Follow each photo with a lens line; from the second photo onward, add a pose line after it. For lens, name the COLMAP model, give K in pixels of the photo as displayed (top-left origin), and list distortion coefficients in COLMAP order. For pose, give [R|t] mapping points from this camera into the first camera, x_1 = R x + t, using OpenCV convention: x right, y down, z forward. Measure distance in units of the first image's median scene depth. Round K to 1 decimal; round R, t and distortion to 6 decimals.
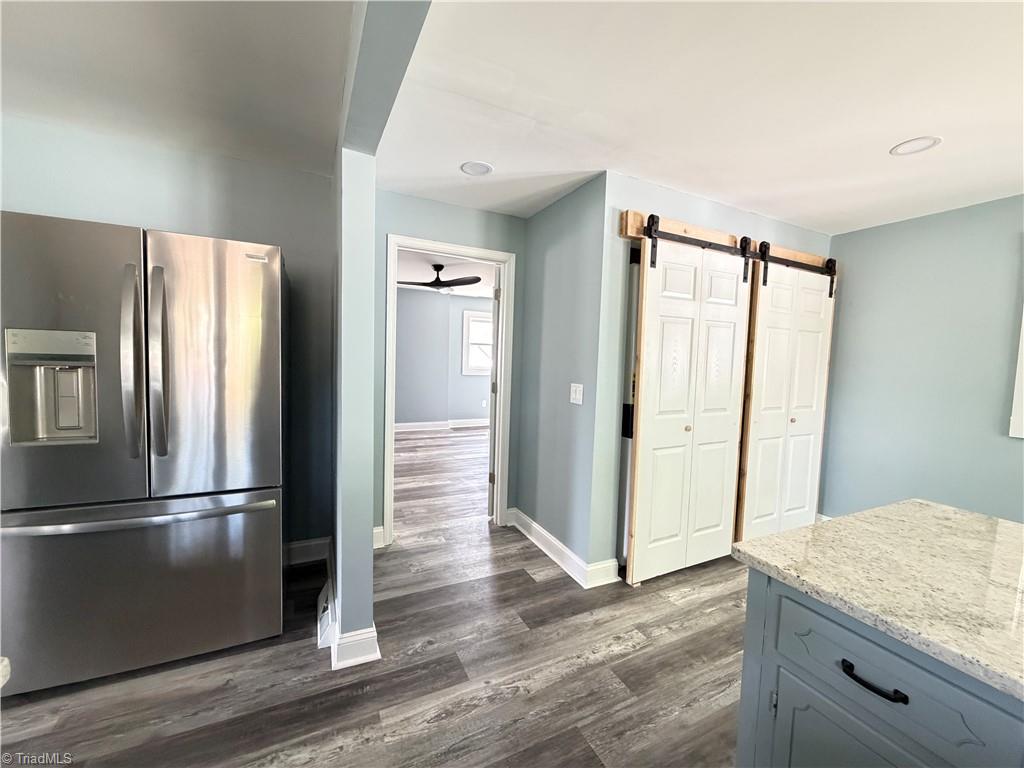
lens RADIAL K [[408.1, 0, 513.3], [0, 408.1, 382.0], [0, 0, 1]] dist [-0.000620, -0.000217]
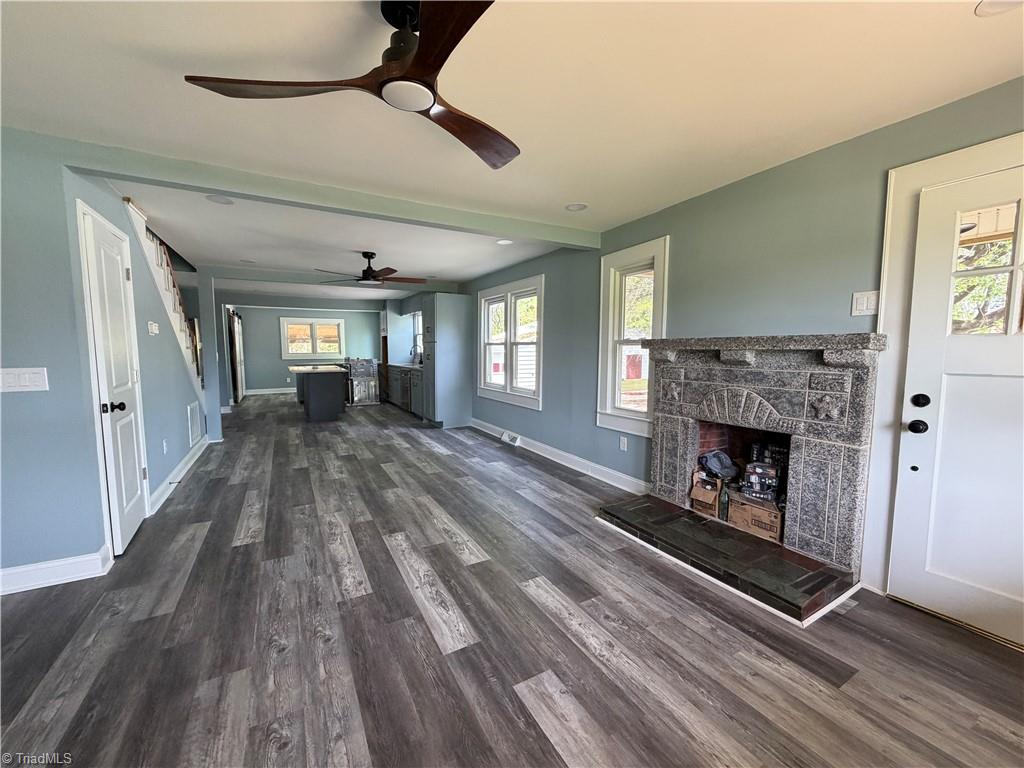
lens RADIAL K [[408.1, 0, 508.4], [0, 408.1, 384.9], [0, 0, 1]] dist [-0.000620, -0.000217]
pose [[-0.046577, -0.122077, 0.991427, -3.941483], [0.061877, 0.990246, 0.124838, -0.001288], [-0.996996, 0.067161, -0.038569, -1.536933]]
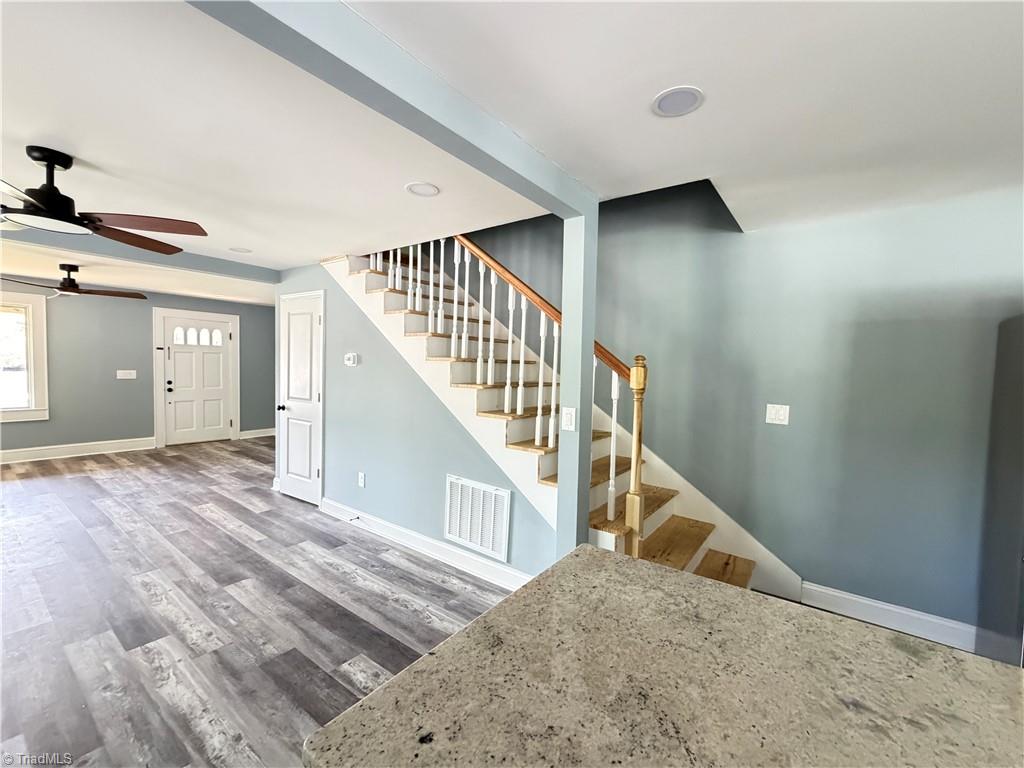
lens RADIAL K [[434.0, 0, 514.0], [0, 434.0, 388.1], [0, 0, 1]] dist [-0.000261, -0.000131]
pose [[0.453258, 0.027911, -0.890942, -0.570313], [-0.069972, 0.997539, -0.004347, -0.027053], [0.888629, 0.064312, 0.454096, -0.488795]]
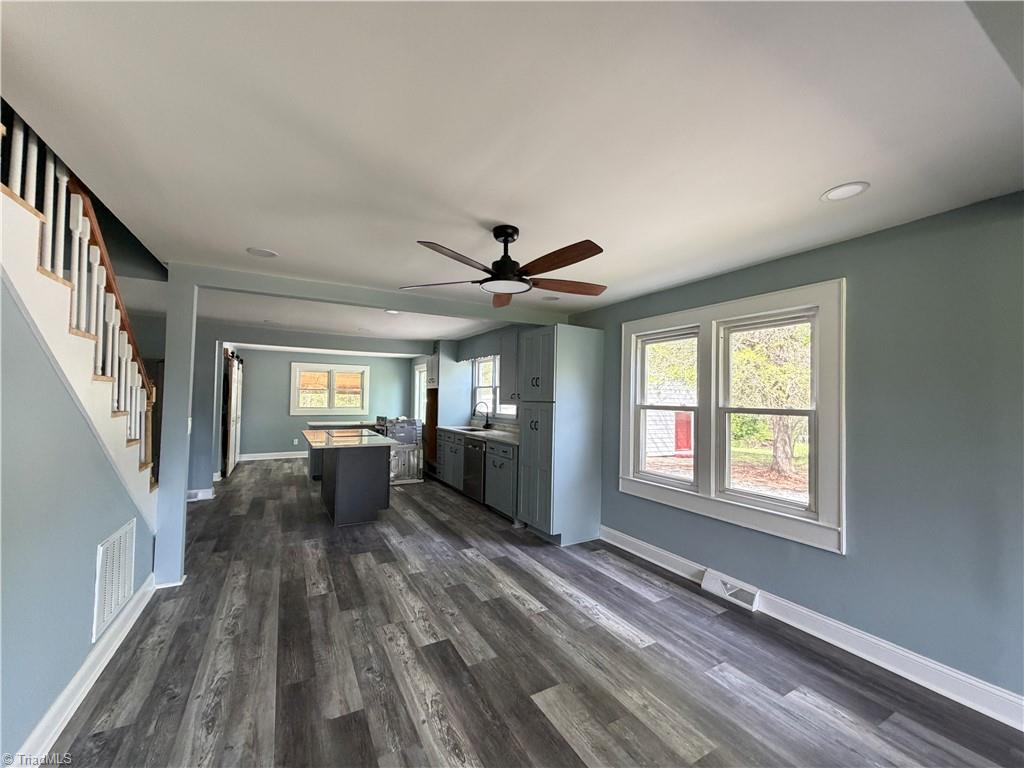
lens RADIAL K [[408.1, 0, 509.3], [0, 408.1, 385.7], [0, 0, 1]] dist [-0.000620, -0.000217]
pose [[-0.048234, -0.000001, 0.998836, -2.820231], [0.046040, 0.998937, 0.002224, -0.055880], [-0.997774, 0.046094, -0.048183, -0.903915]]
